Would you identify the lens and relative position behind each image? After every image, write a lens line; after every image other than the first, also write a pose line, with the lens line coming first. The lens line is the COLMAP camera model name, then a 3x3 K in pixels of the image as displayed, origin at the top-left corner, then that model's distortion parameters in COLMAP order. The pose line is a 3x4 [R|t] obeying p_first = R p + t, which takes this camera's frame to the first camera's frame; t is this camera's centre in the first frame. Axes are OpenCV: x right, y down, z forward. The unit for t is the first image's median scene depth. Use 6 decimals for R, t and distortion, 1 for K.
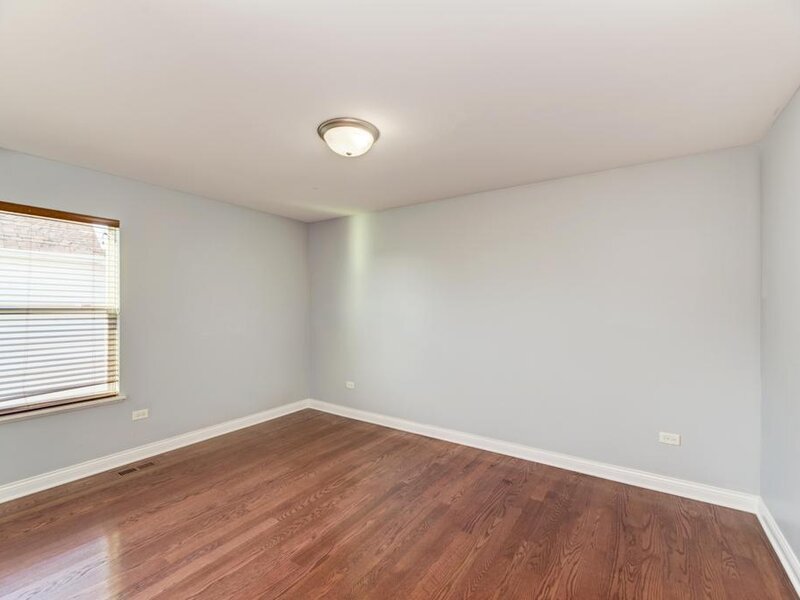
lens RADIAL K [[358.9, 0, 400.0], [0, 358.9, 300.0], [0, 0, 1]] dist [0.000710, -0.000290]
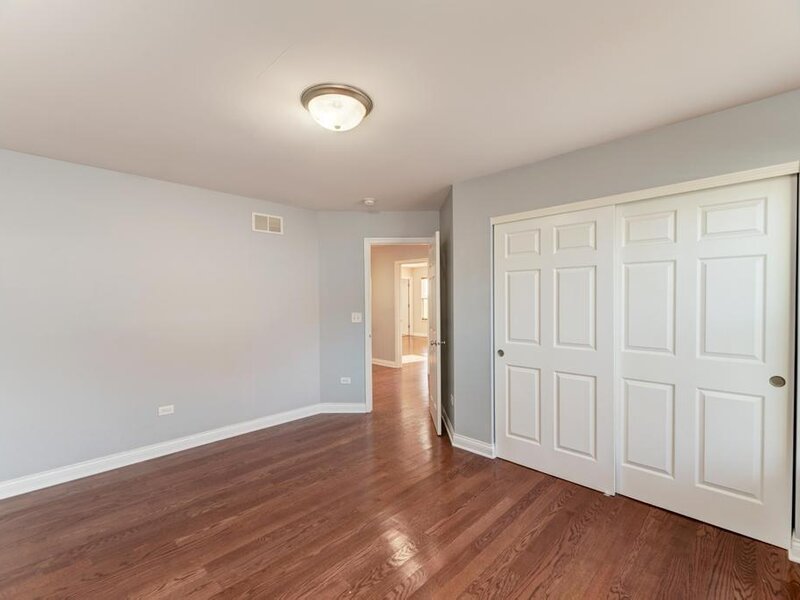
lens RADIAL K [[358.9, 0, 400.0], [0, 358.9, 300.0], [0, 0, 1]] dist [0.000710, -0.000290]
pose [[-0.983693, 0.004626, 0.179799, -0.450175], [0.003739, 0.999979, -0.005271, 0.016788], [-0.179819, -0.004512, -0.983689, 1.854160]]
